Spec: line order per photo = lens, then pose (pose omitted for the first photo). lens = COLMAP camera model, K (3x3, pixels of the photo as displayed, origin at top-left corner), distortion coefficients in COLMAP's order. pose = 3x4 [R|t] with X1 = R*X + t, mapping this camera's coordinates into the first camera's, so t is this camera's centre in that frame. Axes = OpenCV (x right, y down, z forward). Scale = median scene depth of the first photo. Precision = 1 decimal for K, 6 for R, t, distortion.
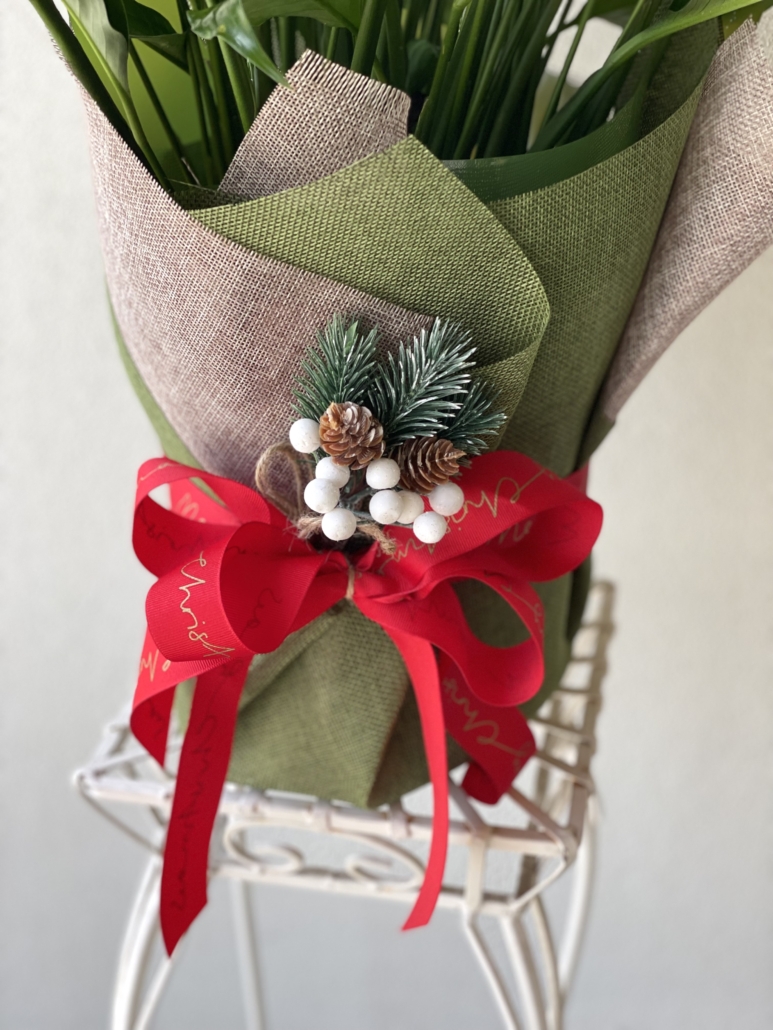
lens RADIAL K [[1522.0, 0, 388.8], [0, 1522.0, 517.0], [0, 0, 1]] dist [0.051563, 0.000000]
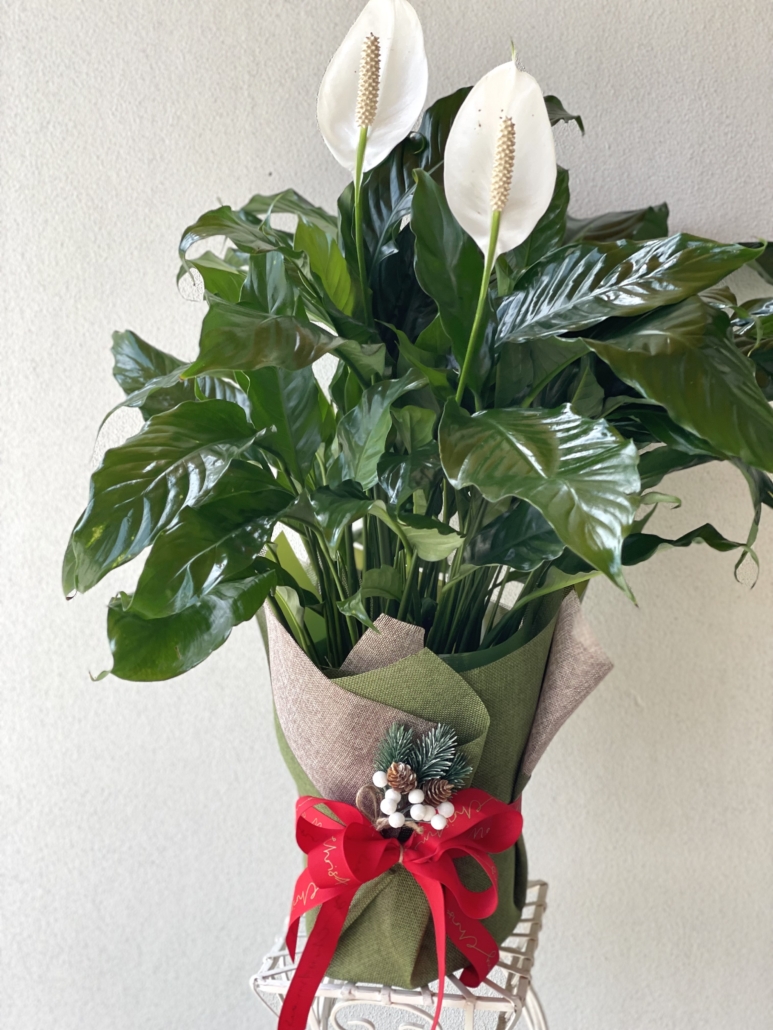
lens RADIAL K [[1522.0, 0, 385.3], [0, 1522.0, 530.6], [0, 0, 1]] dist [0.051563, 0.000000]
pose [[0.999769, -0.021507, 0.000001, -0.037739], [0.020665, 0.960596, -0.277180, 0.197370], [0.005960, 0.277116, 0.960818, -1.123895]]
